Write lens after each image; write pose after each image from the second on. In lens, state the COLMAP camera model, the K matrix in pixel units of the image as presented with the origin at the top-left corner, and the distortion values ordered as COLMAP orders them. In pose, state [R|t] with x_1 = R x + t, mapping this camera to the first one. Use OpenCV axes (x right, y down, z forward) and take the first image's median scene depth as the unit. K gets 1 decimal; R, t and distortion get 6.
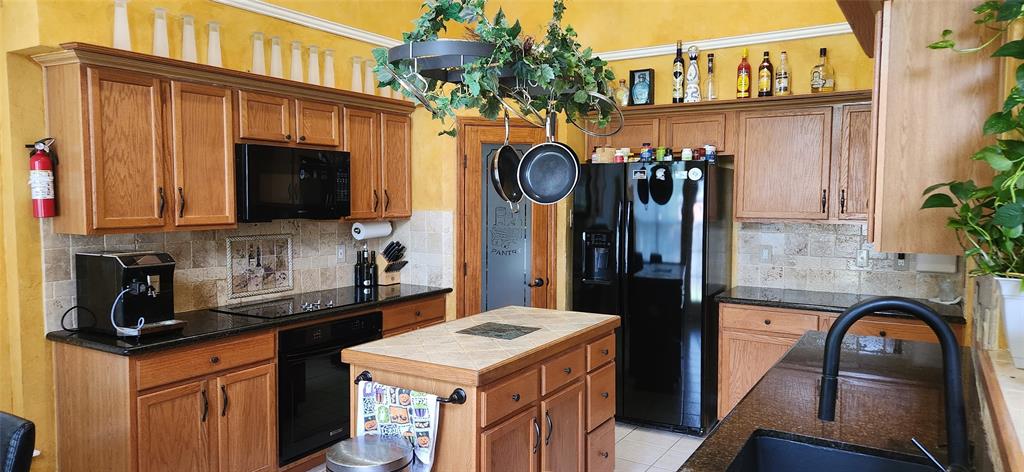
lens RADIAL K [[680.7, 0, 510.1], [0, 680.7, 237.4], [0, 0, 1]] dist [0.068323, -0.055631]
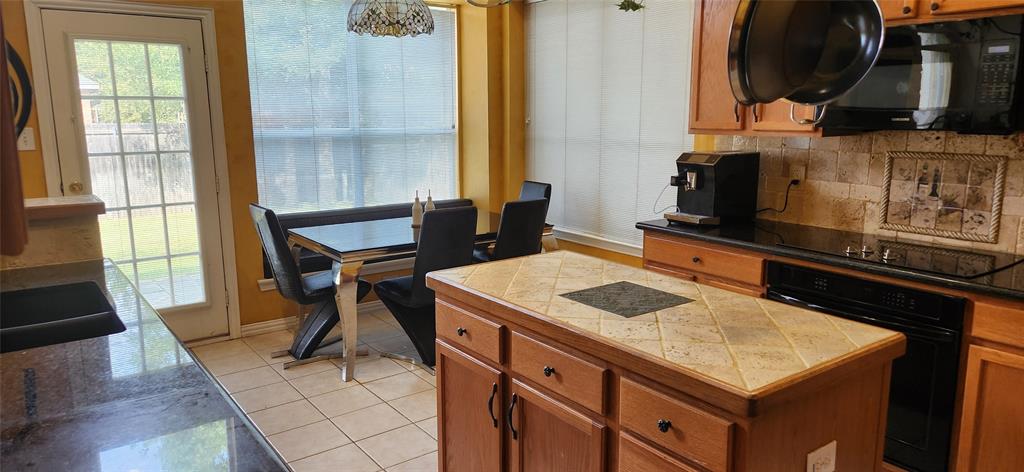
lens RADIAL K [[680.7, 0, 509.8], [0, 680.7, 234.5], [0, 0, 1]] dist [0.068323, -0.055631]
pose [[-0.371518, 0.166208, -0.913427, 0.476760], [-0.055526, 0.978106, 0.200561, -0.040322], [0.926764, 0.125231, -0.354155, 0.852260]]
